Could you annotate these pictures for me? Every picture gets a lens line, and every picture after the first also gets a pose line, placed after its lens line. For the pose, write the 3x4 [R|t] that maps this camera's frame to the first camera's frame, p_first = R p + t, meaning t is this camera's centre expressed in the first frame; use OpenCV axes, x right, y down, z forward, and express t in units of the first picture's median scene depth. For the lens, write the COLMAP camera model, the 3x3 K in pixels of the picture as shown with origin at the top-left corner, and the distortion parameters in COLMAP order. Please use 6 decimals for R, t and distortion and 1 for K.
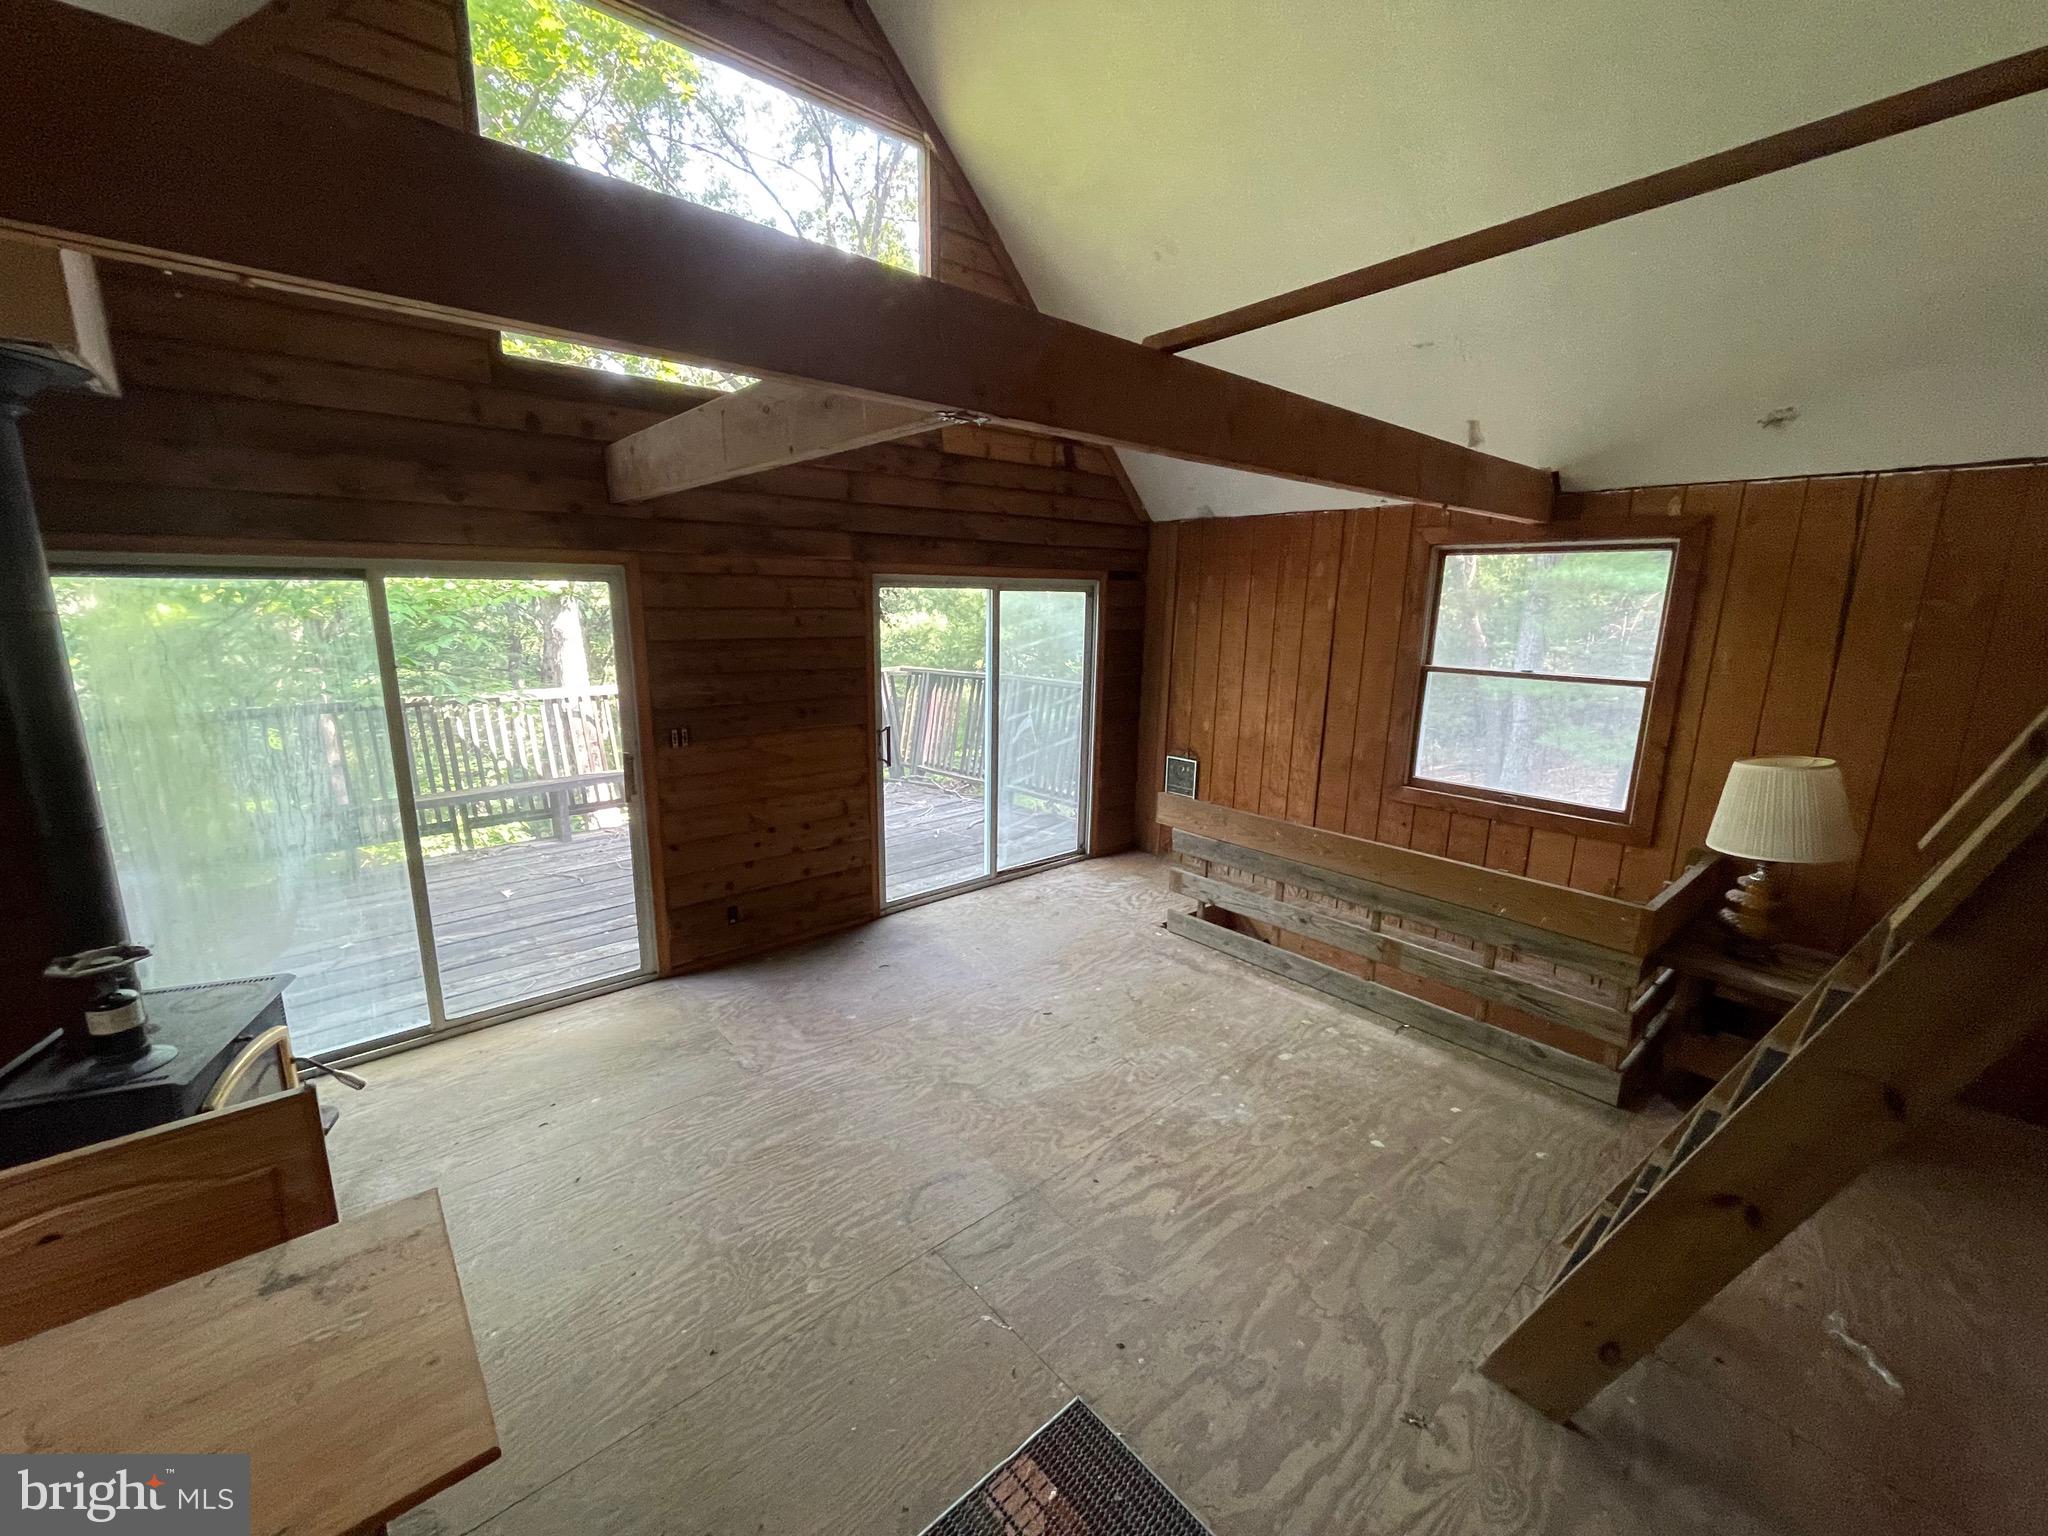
lens RADIAL K [[827.5, 0, 1025.1], [0, 827.5, 769.1], [0, 0, 1]] dist [-0.001794, -0.000483]
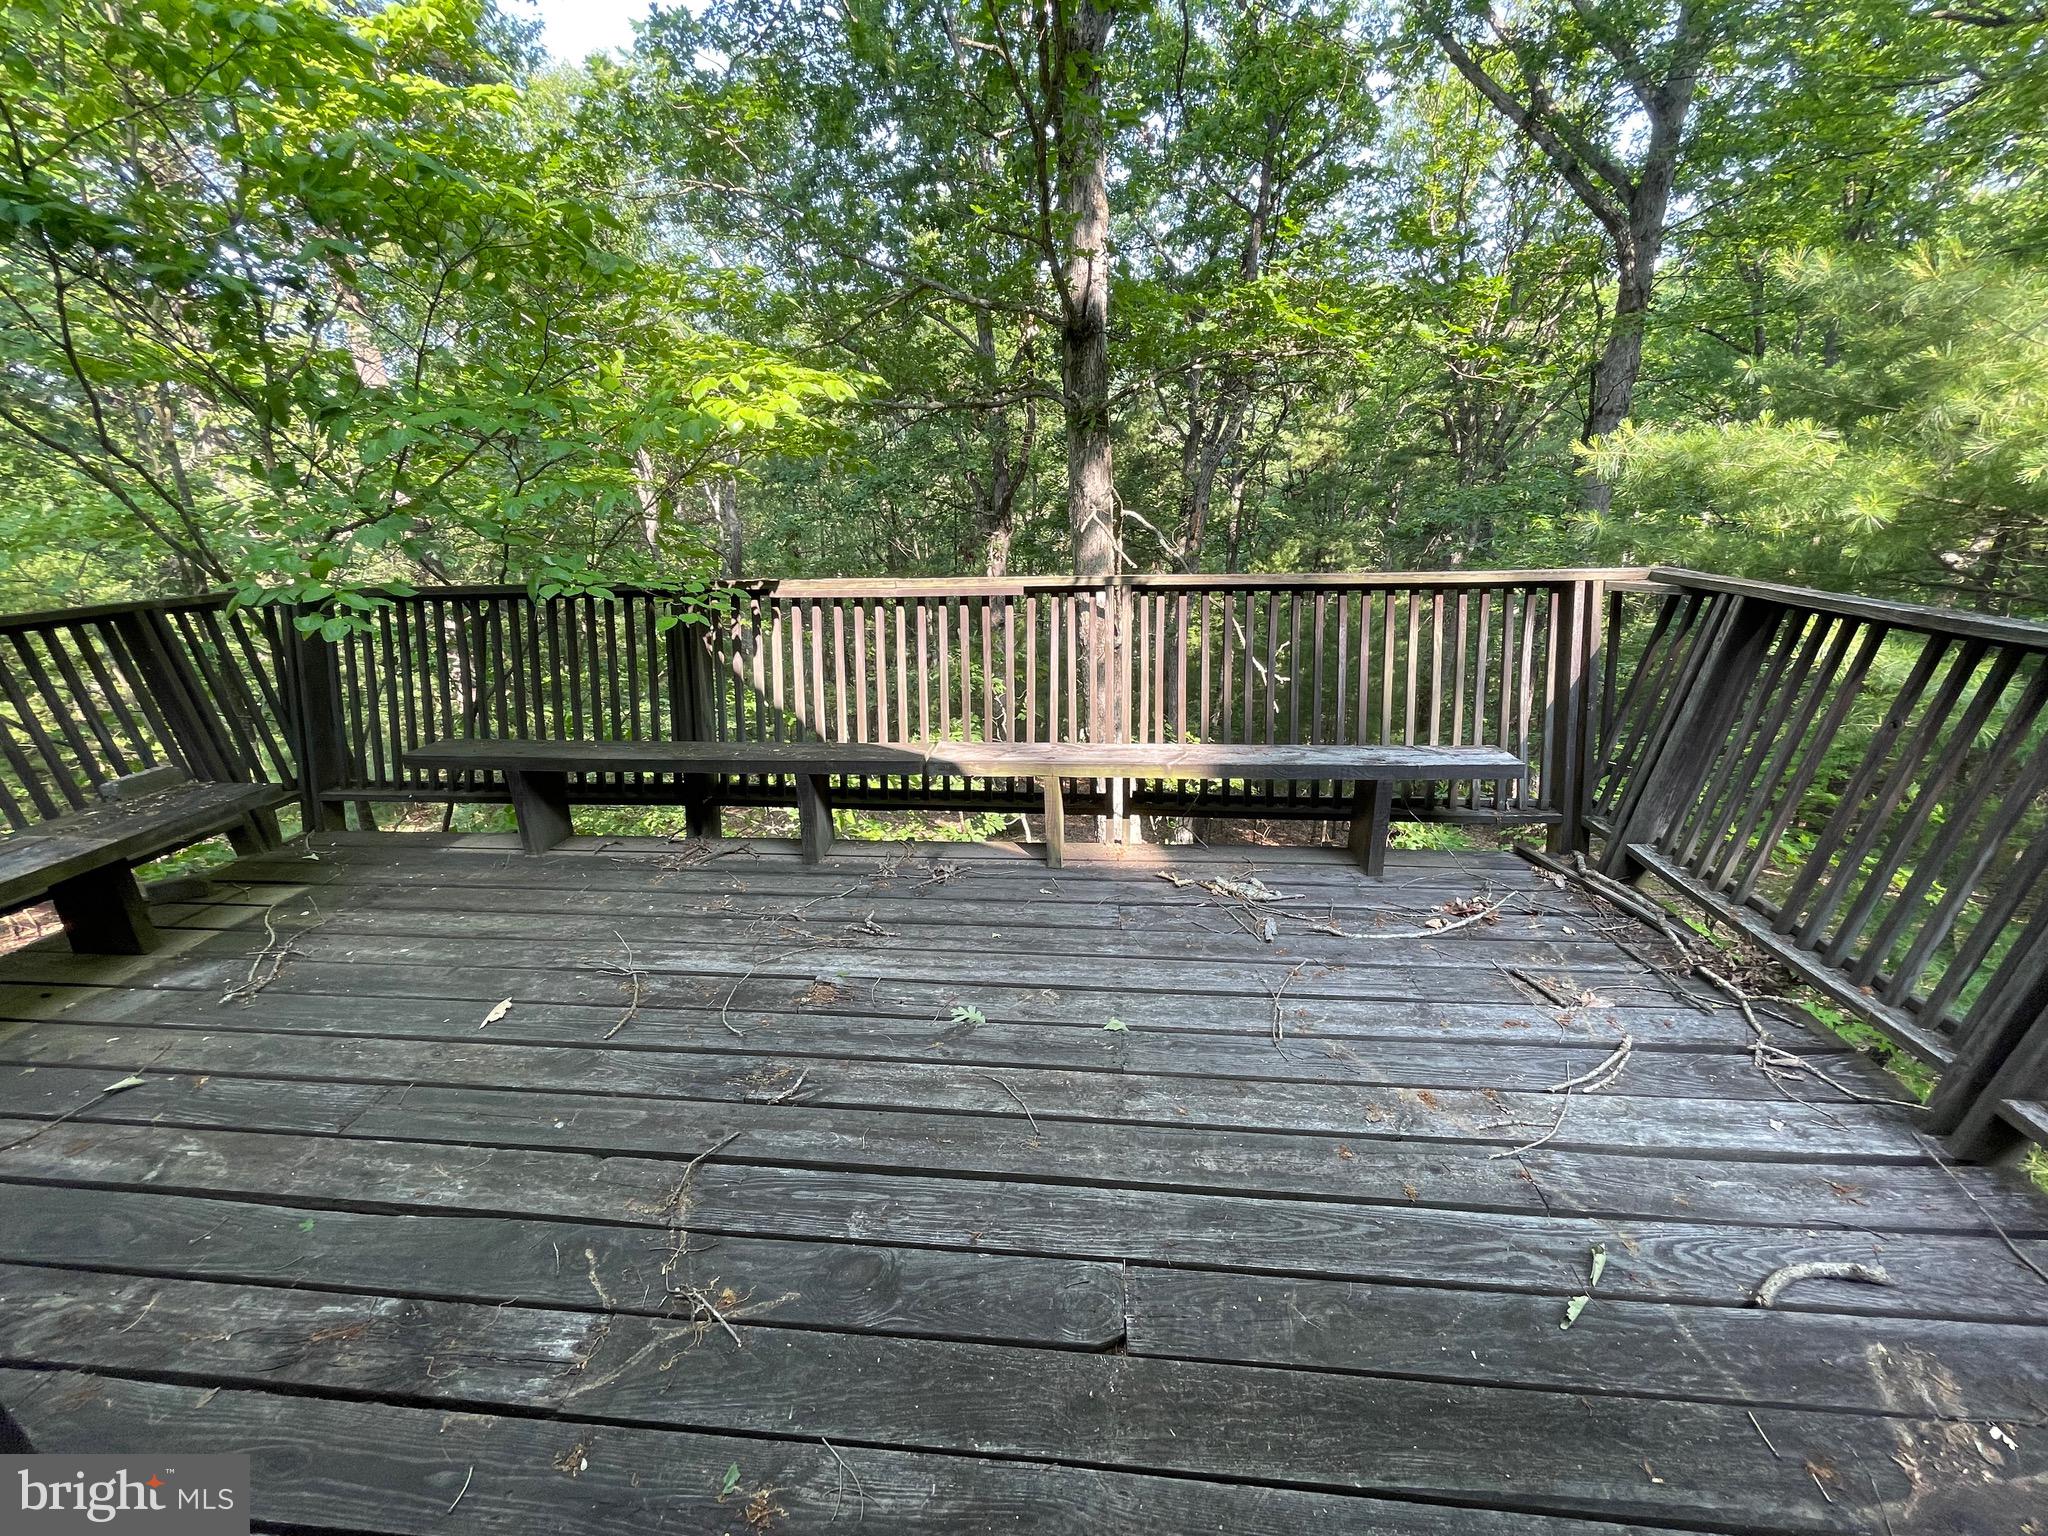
lens RADIAL K [[827.5, 0, 1025.1], [0, 827.5, 769.1], [0, 0, 1]] dist [-0.001794, -0.000483]
pose [[0.682499, 0.231015, -0.693417, -0.133669], [-0.125471, 0.971683, 0.200224, -0.157850], [0.720036, -0.049649, 0.692158, 1.112065]]
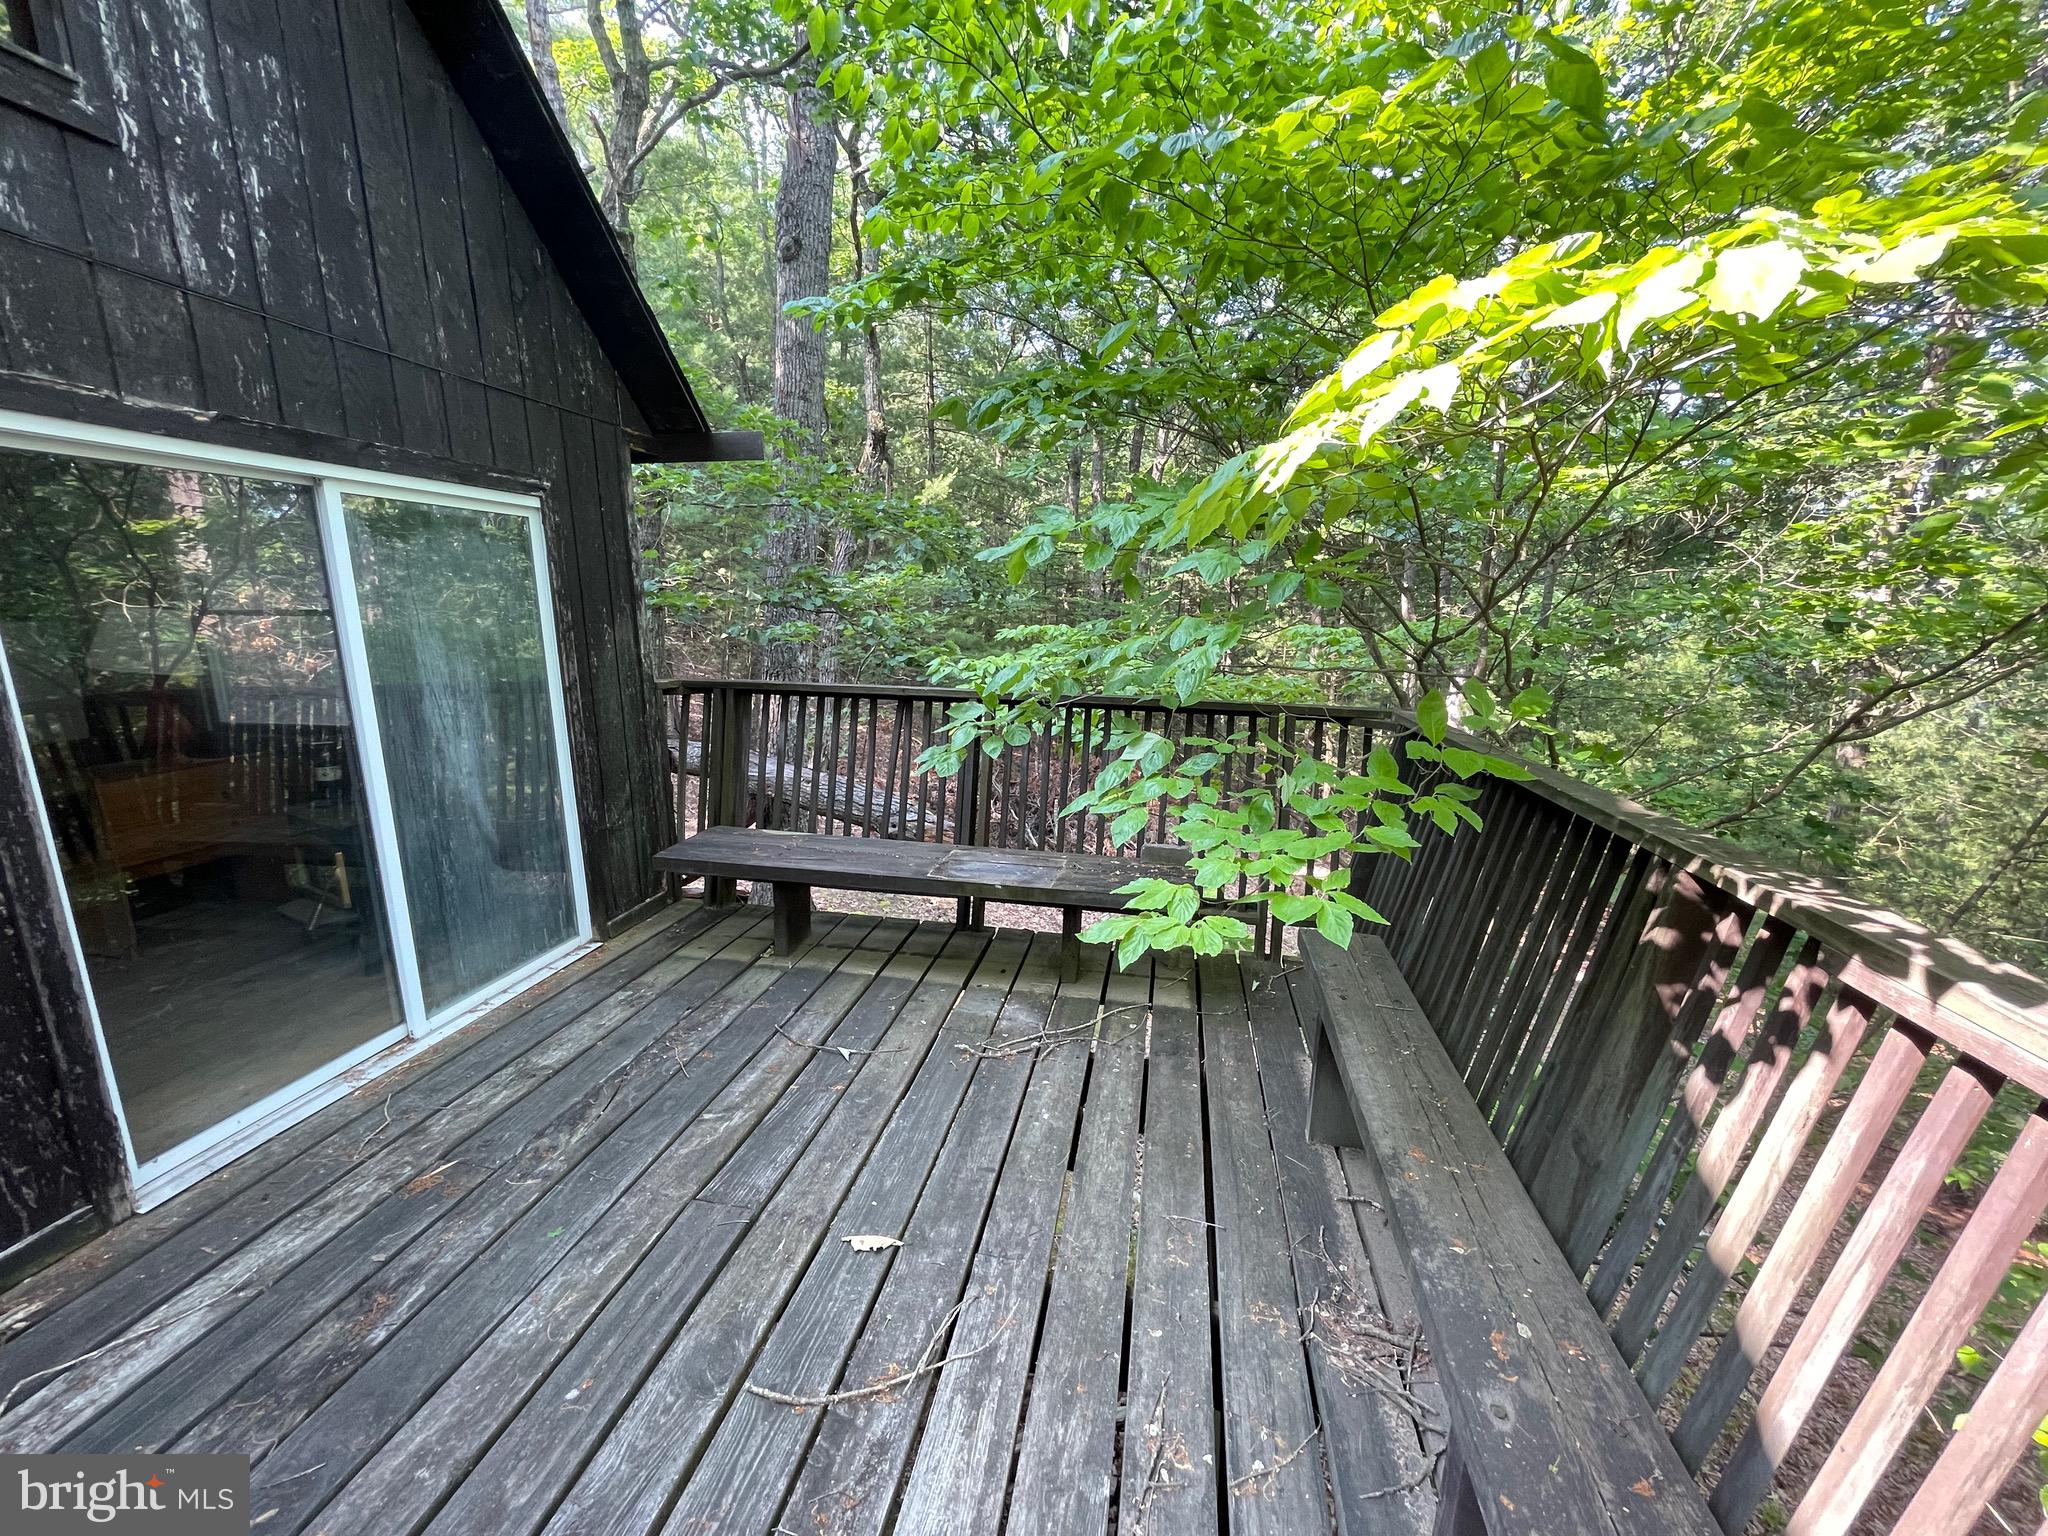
lens RADIAL K [[827.5, 0, 1025.1], [0, 827.5, 769.1], [0, 0, 1]] dist [-0.001794, -0.000483]
pose [[-0.787434, 0.115191, -0.605540, -0.590920], [-0.127843, 0.930502, 0.343253, -0.250592], [0.602996, 0.347703, -0.717982, 1.553413]]
